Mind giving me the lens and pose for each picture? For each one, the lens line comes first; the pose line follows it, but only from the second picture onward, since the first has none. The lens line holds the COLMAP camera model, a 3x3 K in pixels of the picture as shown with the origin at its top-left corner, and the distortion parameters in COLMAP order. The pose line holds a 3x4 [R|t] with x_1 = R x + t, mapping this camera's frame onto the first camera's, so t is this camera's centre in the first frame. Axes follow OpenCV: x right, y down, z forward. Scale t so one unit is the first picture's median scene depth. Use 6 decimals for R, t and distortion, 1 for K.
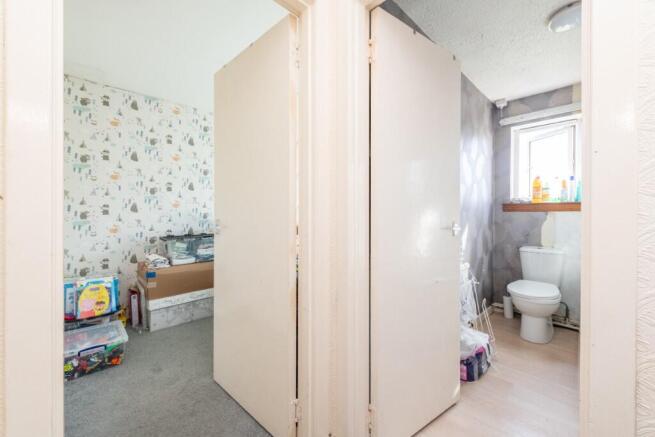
lens RADIAL K [[262.9, 0, 326.2], [0, 262.9, 215.0], [0, 0, 1]] dist [0.000404, -0.000101]
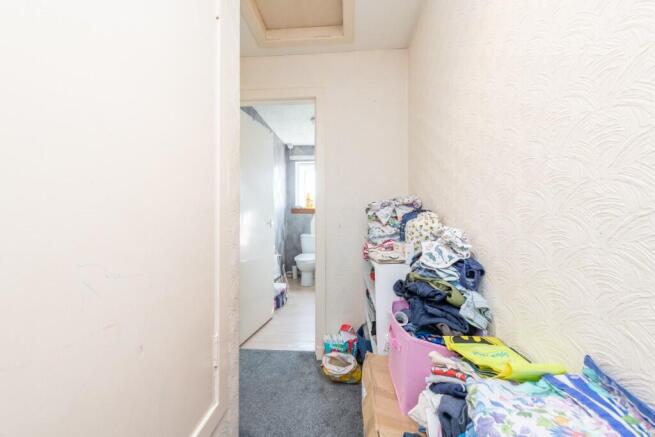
lens RADIAL K [[262.9, 0, 326.2], [0, 262.9, 215.0], [0, 0, 1]] dist [0.000404, -0.000101]
pose [[0.744696, -0.004098, 0.667391, -0.262628], [0.008264, 0.999961, -0.003081, 0.002391], [-0.667353, 0.007810, 0.744701, -0.364229]]
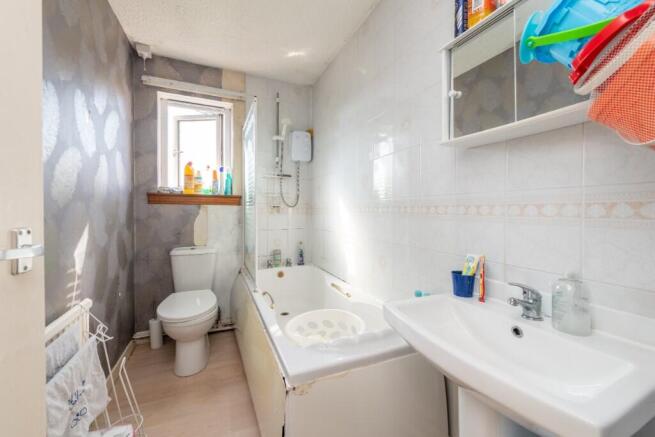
lens RADIAL K [[262.9, 0, 326.2], [0, 262.9, 215.0], [0, 0, 1]] dist [0.000404, -0.000101]
pose [[0.349975, -0.017693, 0.936592, 0.178475], [-0.006213, 0.999756, 0.021208, -0.000376], [-0.936738, -0.013241, 0.349780, 0.307891]]
